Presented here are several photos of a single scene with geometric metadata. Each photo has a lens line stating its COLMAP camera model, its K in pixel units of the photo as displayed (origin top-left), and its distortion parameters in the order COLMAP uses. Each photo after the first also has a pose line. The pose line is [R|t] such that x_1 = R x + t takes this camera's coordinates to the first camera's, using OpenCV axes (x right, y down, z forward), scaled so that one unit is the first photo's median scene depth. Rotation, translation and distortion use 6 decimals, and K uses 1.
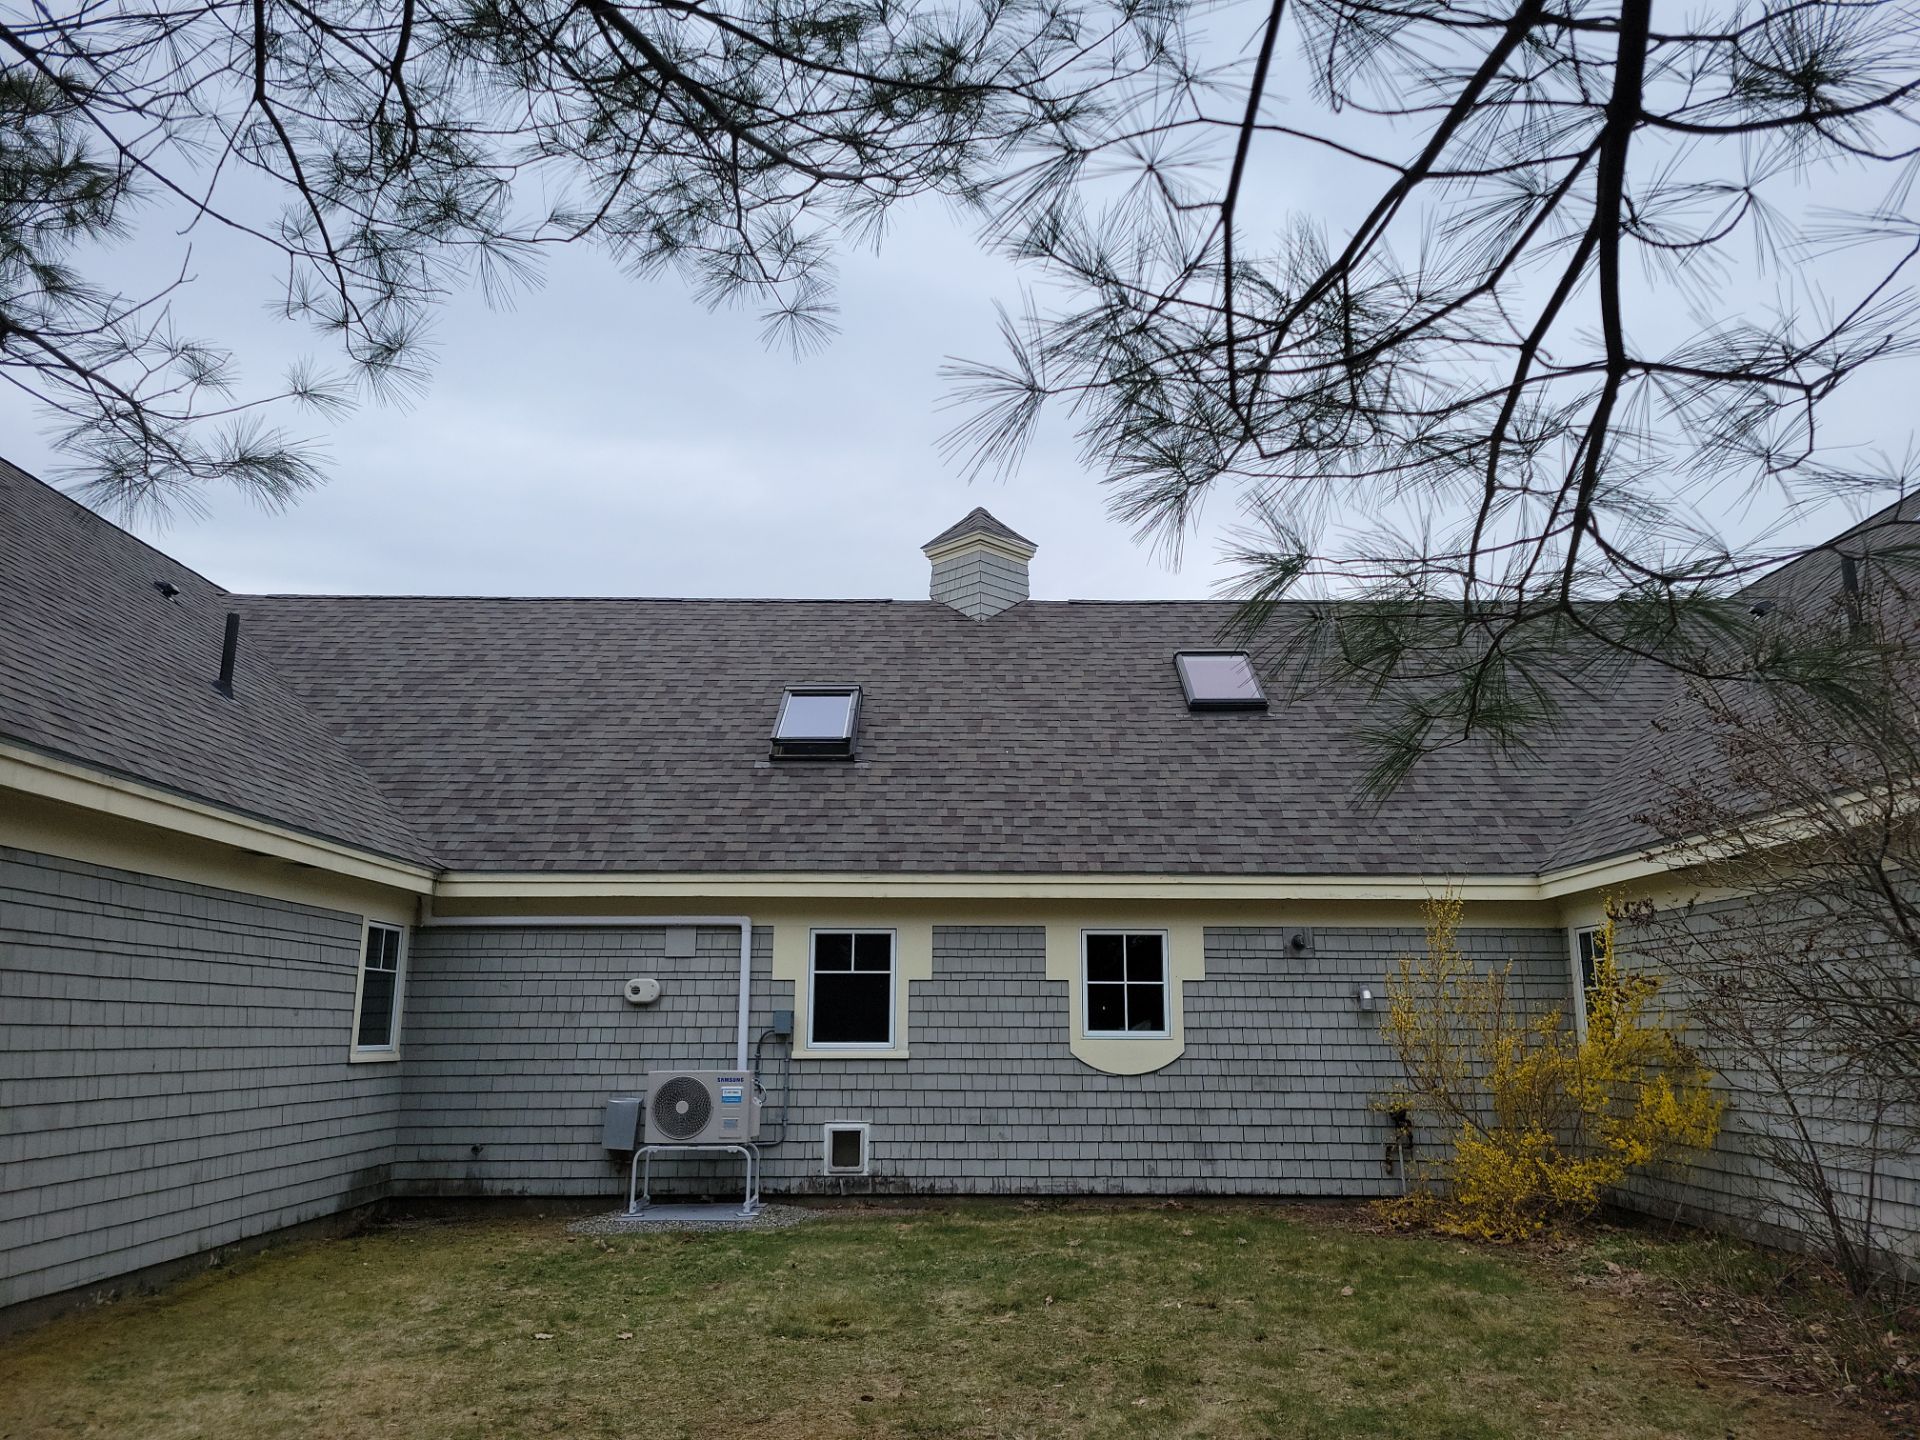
lens RADIAL K [[1426.4, 0, 960.0], [0, 1426.4, 720.0], [0, 0, 1]] dist [0.066629, -0.048314]
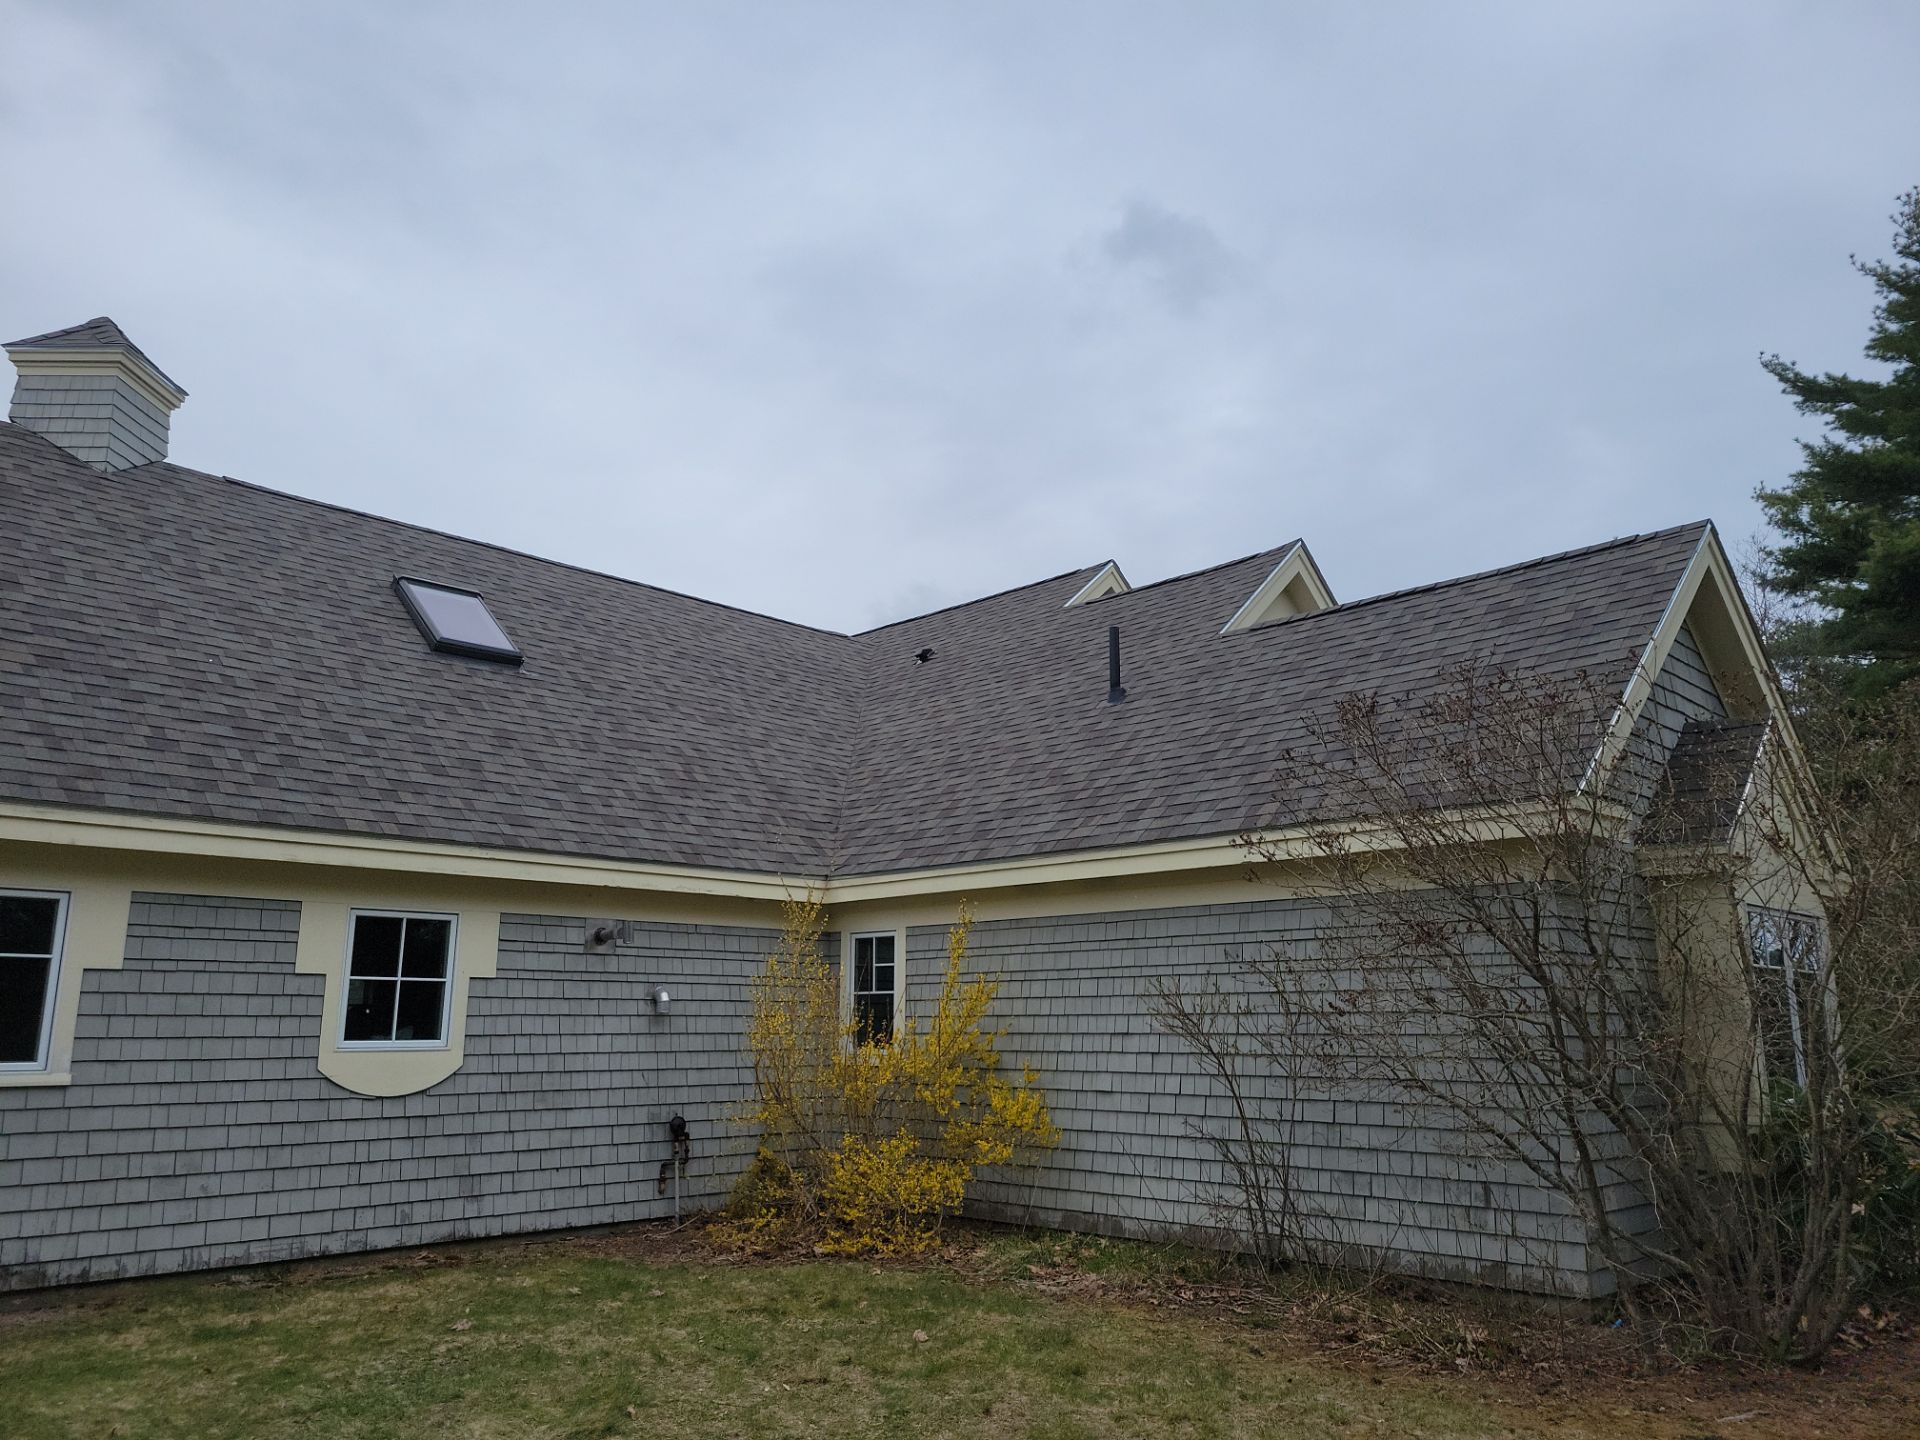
lens RADIAL K [[1426.4, 0, 960.0], [0, 1426.4, 720.0], [0, 0, 1]] dist [0.066629, -0.048314]
pose [[0.706953, 0.150497, 0.691063, -0.236678], [-0.154106, 0.986399, -0.057166, 0.041616], [-0.690267, -0.066083, 0.720530, 0.228916]]
